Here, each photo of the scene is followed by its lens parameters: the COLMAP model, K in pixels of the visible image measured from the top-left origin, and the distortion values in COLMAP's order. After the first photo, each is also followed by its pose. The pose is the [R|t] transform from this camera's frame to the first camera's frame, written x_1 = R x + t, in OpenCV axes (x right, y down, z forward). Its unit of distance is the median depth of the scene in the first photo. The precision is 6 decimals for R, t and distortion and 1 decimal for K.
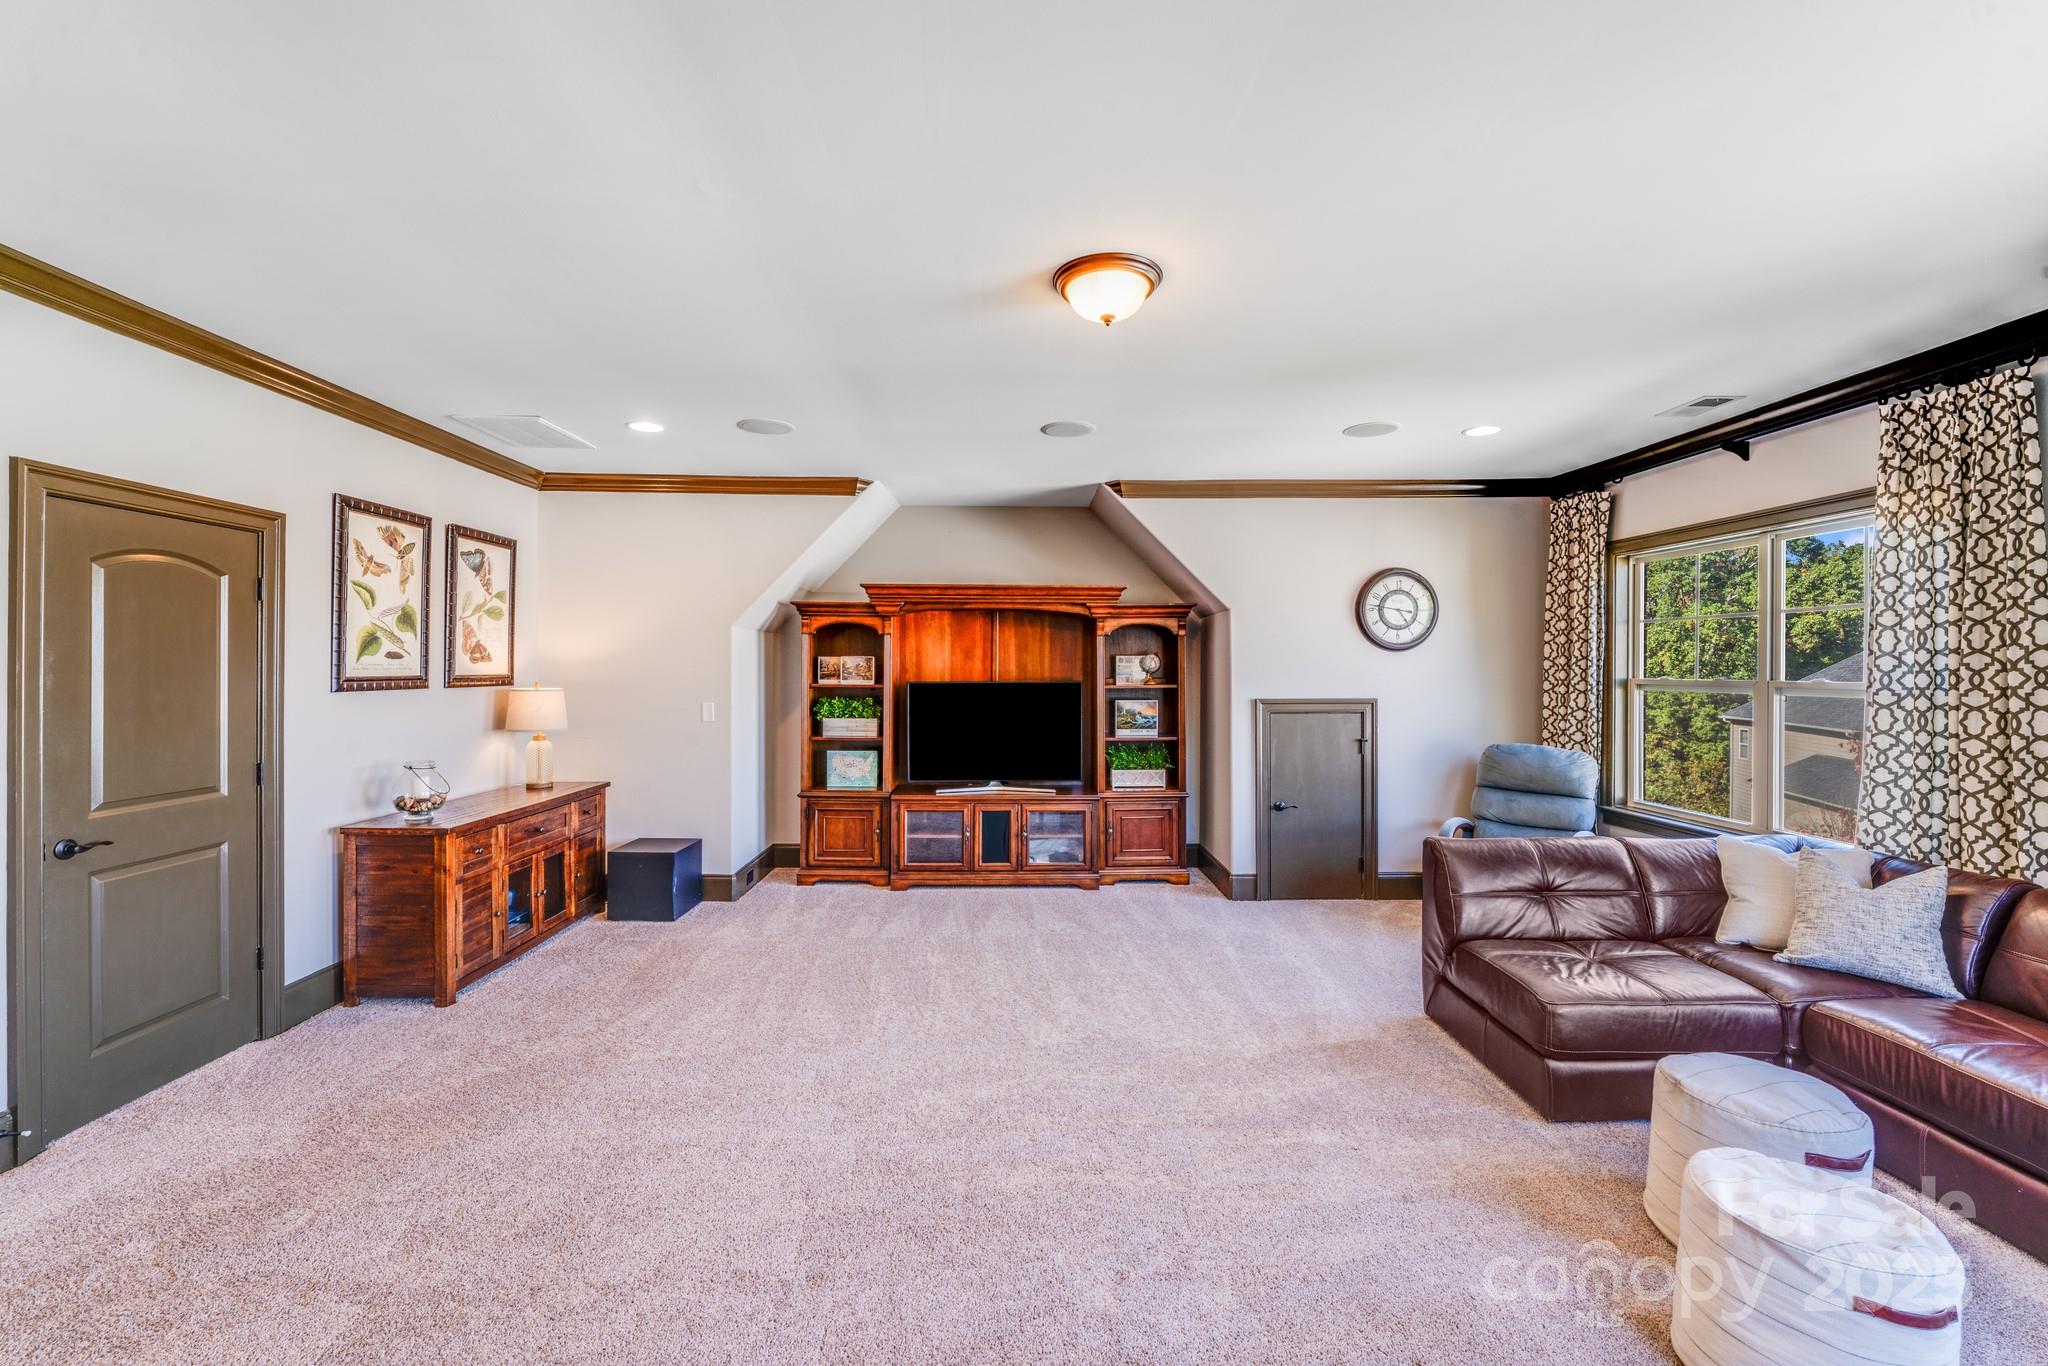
lens RADIAL K [[843.0, 0, 1029.7], [0, 843.0, 672.1], [0, 0, 1]] dist [-0.009028, -0.001549]
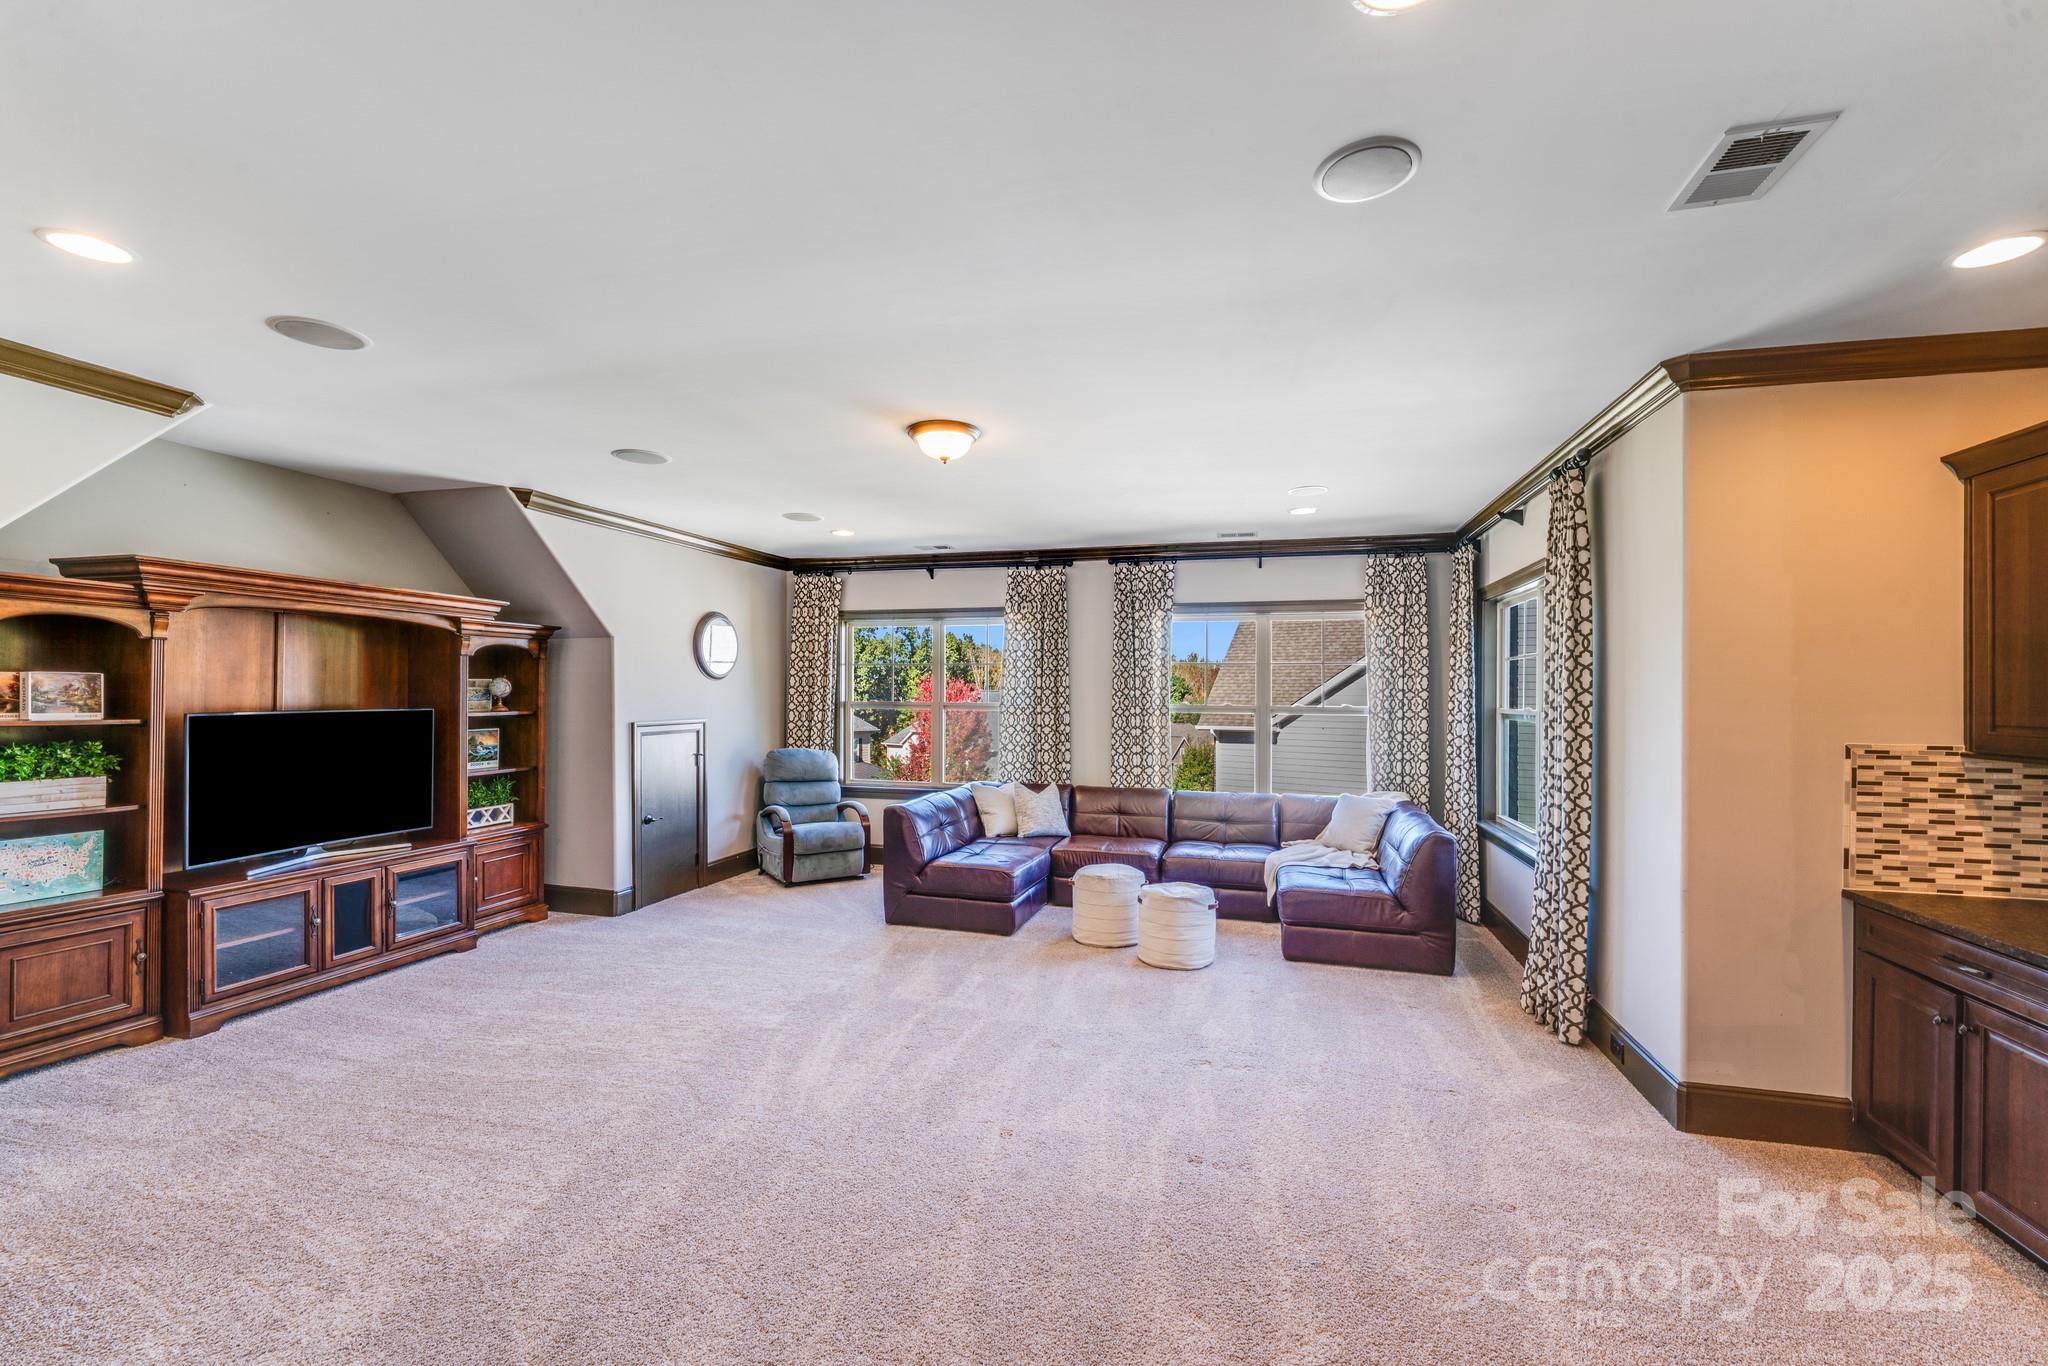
lens RADIAL K [[843.0, 0, 1033.7], [0, 843.0, 690.6], [0, 0, 1]] dist [-0.009028, -0.001549]
pose [[0.283329, 0.004512, 0.959012, -0.590298], [-0.001551, 0.999990, -0.004247, -0.004641], [-0.959022, -0.000284, 0.283333, 0.201791]]
